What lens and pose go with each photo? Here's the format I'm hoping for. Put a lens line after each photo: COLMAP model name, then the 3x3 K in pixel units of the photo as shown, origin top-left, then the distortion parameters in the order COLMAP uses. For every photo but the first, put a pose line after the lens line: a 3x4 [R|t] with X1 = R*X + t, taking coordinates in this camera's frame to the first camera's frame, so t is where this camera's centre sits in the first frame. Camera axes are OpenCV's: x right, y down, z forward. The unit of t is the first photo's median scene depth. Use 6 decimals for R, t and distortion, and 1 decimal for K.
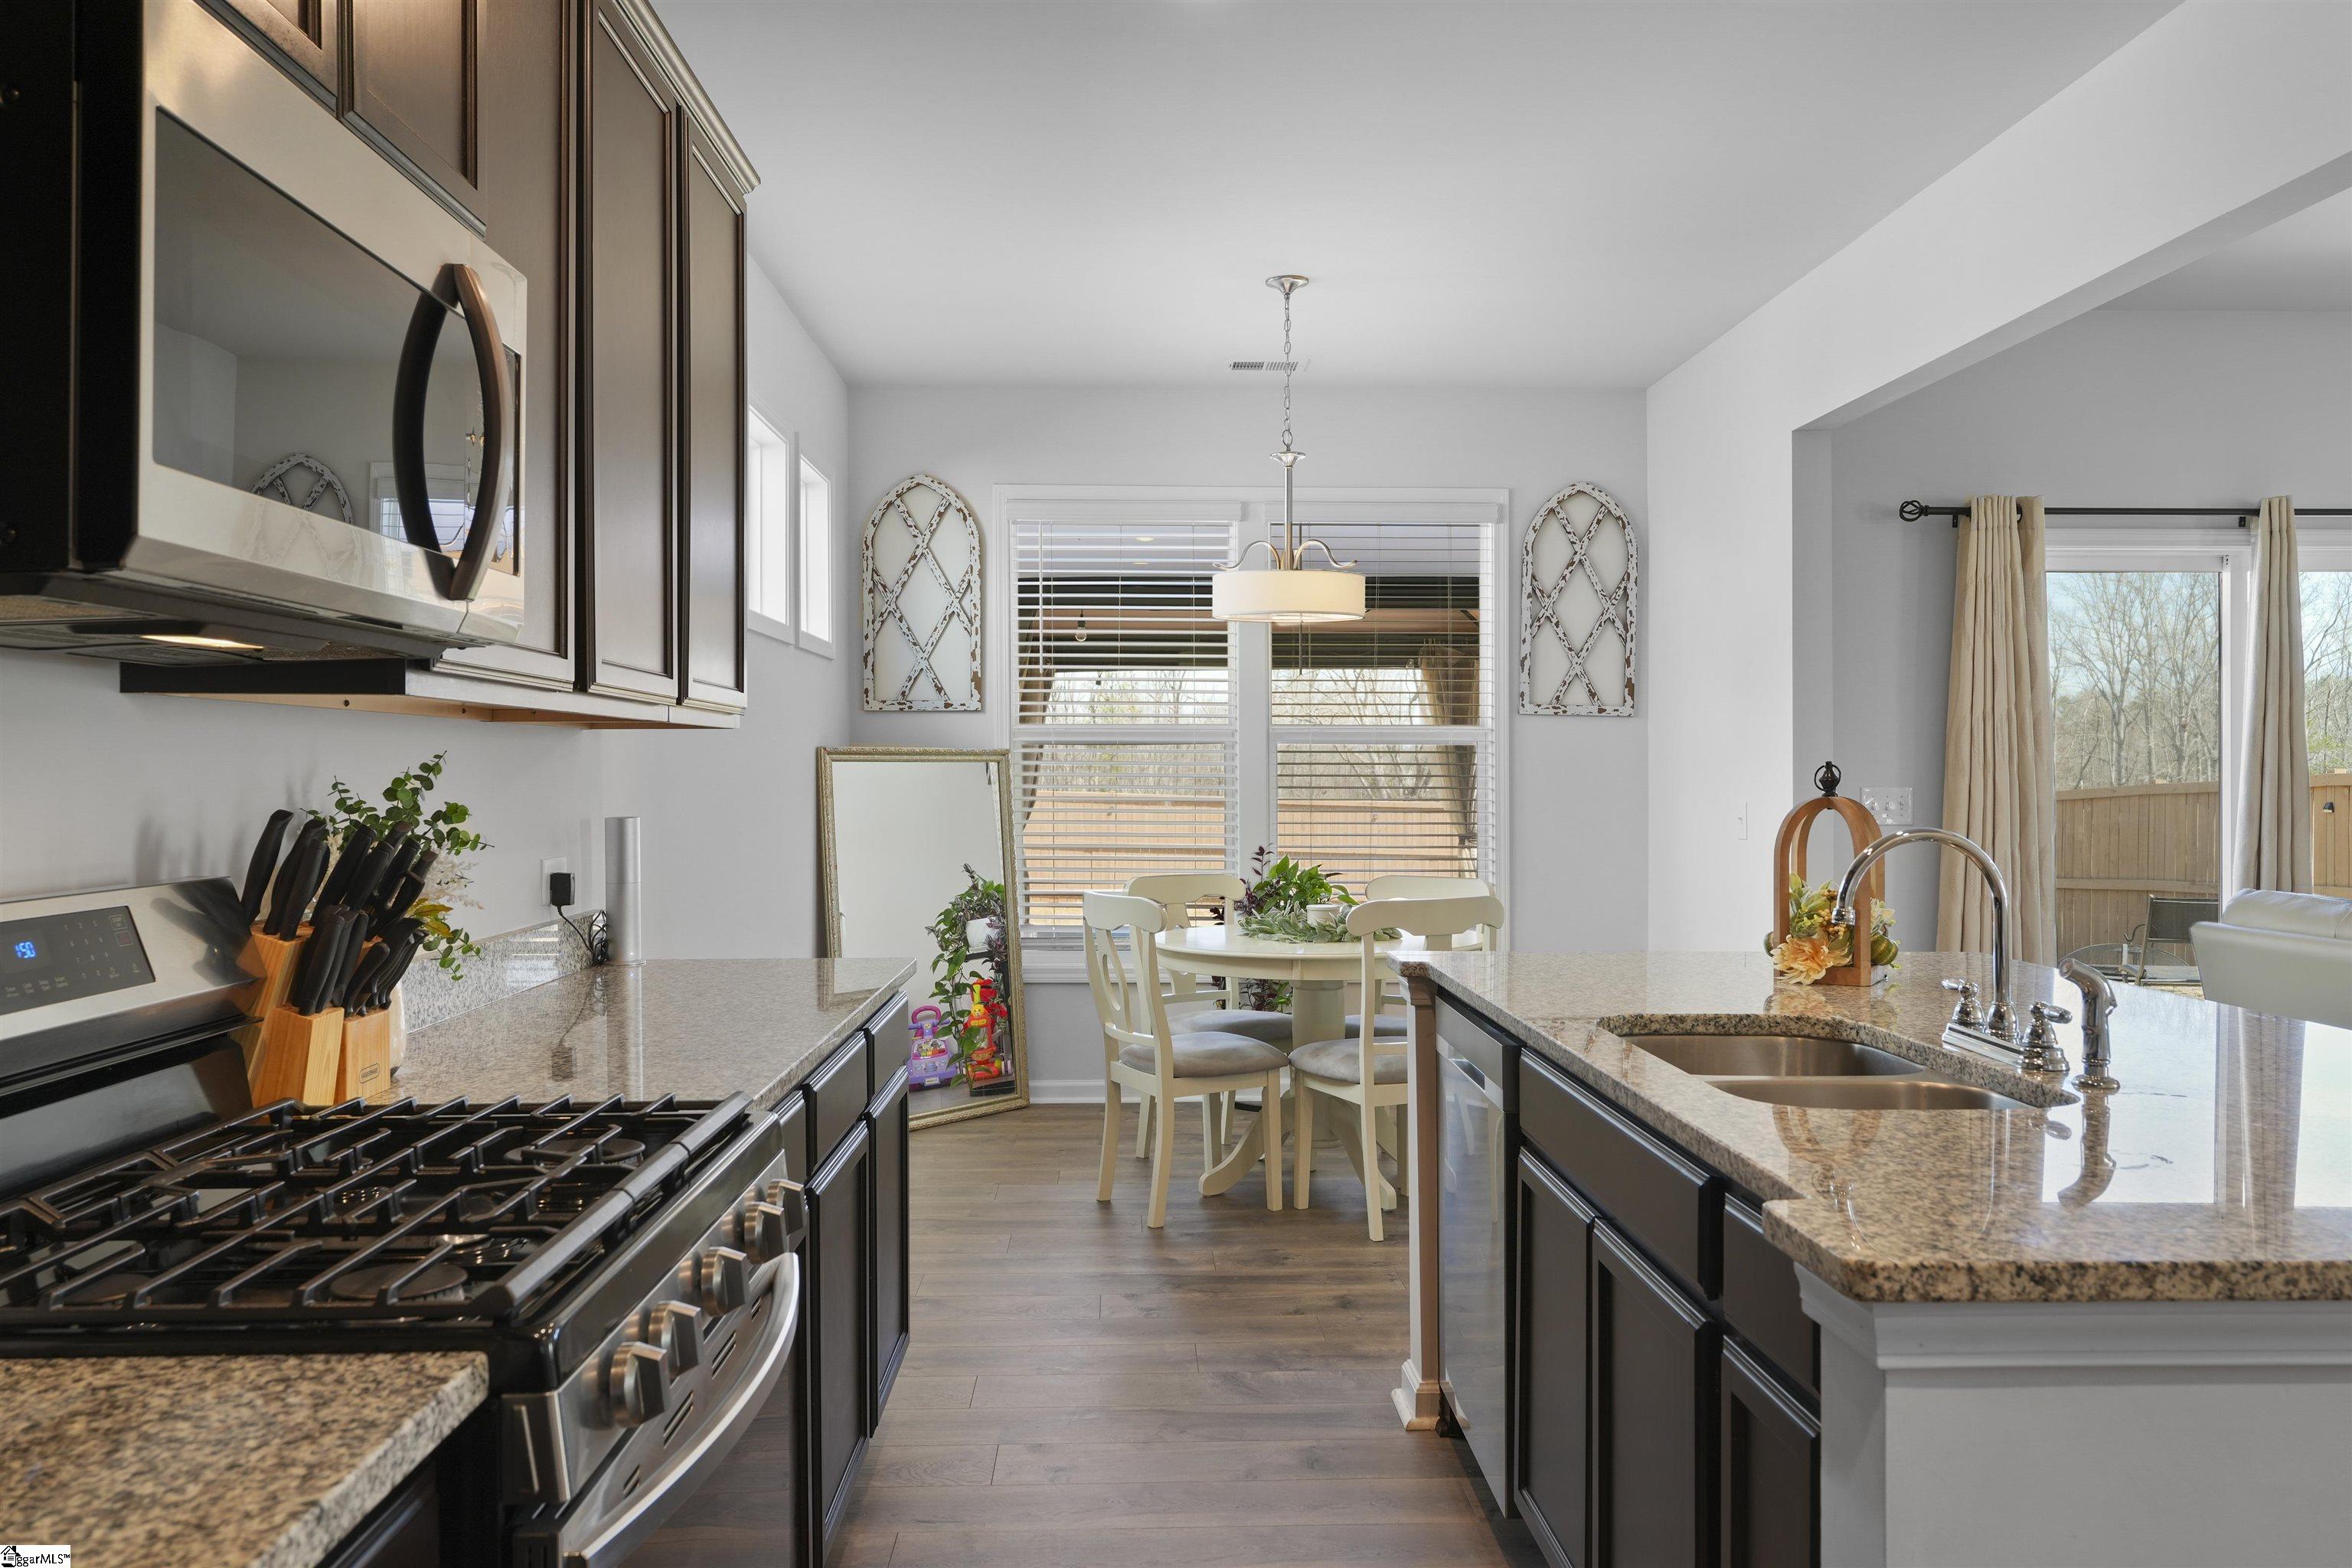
lens RADIAL K [[1752.0, 0, 1176.0], [0, 1752.0, 784.0], [0, 0, 1]] dist [-0.001965, -0.000562]
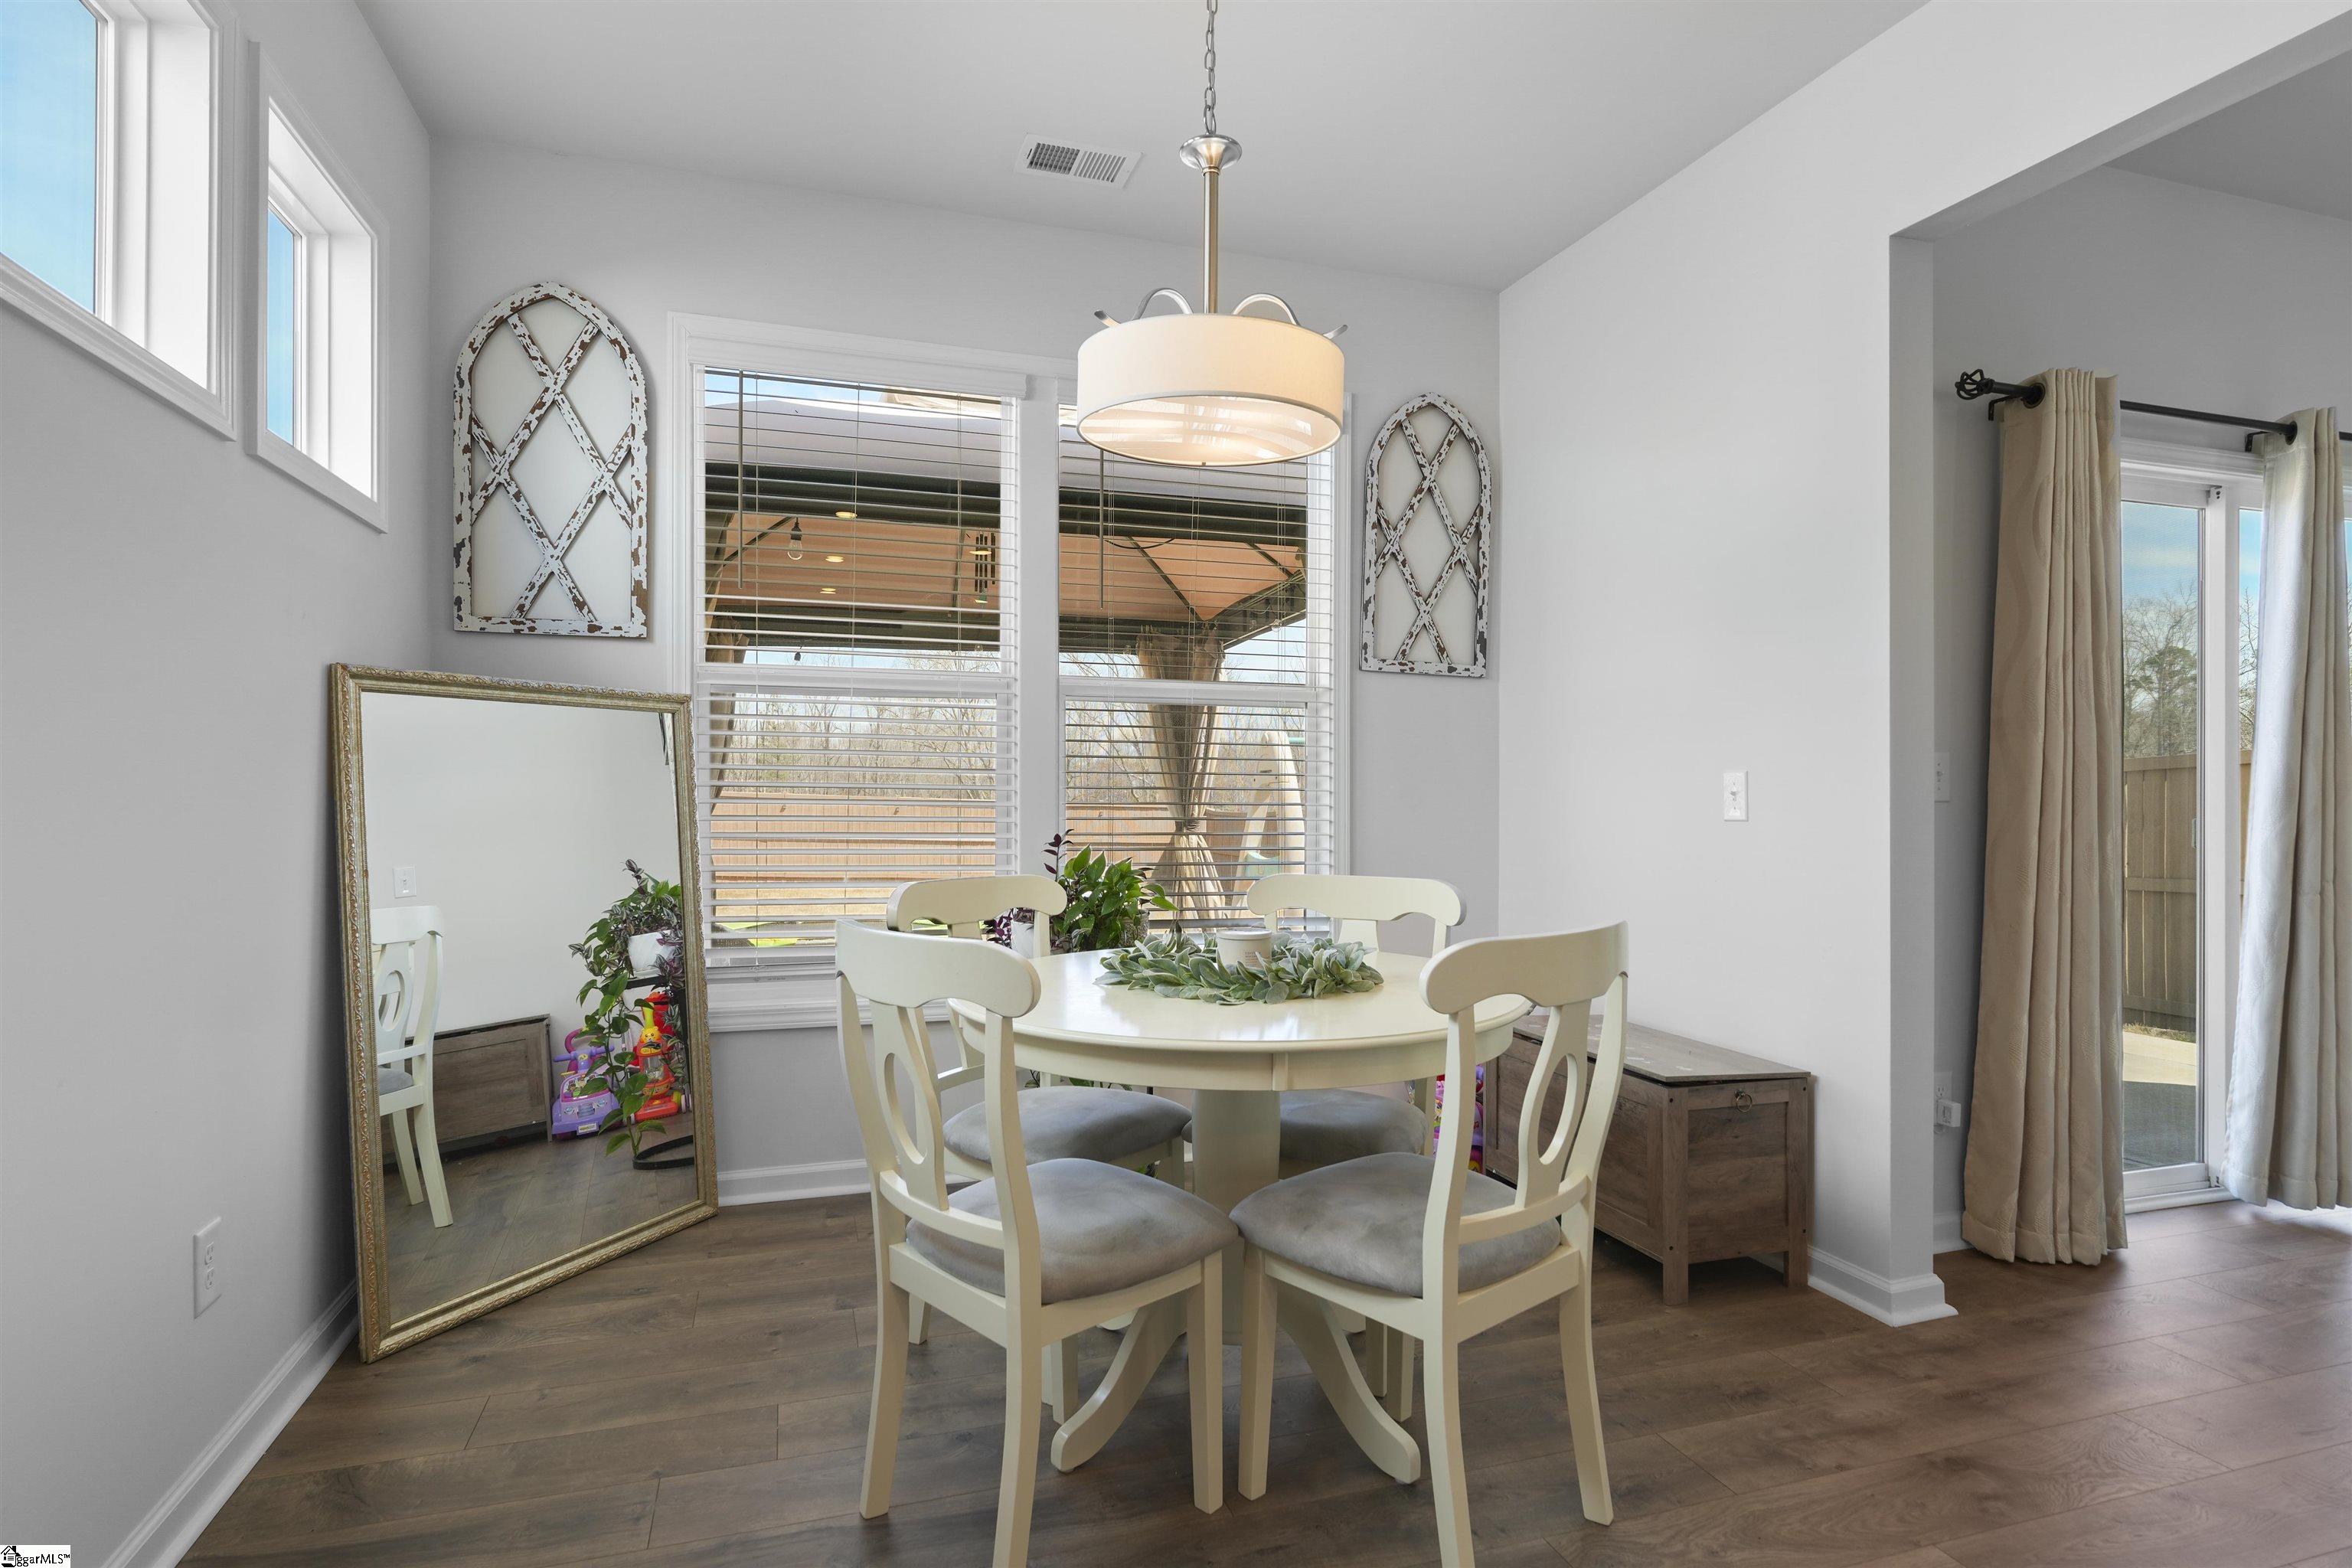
lens RADIAL K [[1207.6, 0, 1176.0], [0, 1207.6, 784.0], [0, 0, 1]] dist [-0.003359, 0.000387]
pose [[0.959985, 0.006279, 0.279983, -0.044077], [-0.004304, 0.999961, -0.007666, 0.017763], [-0.280020, 0.006154, 0.959974, 0.486506]]
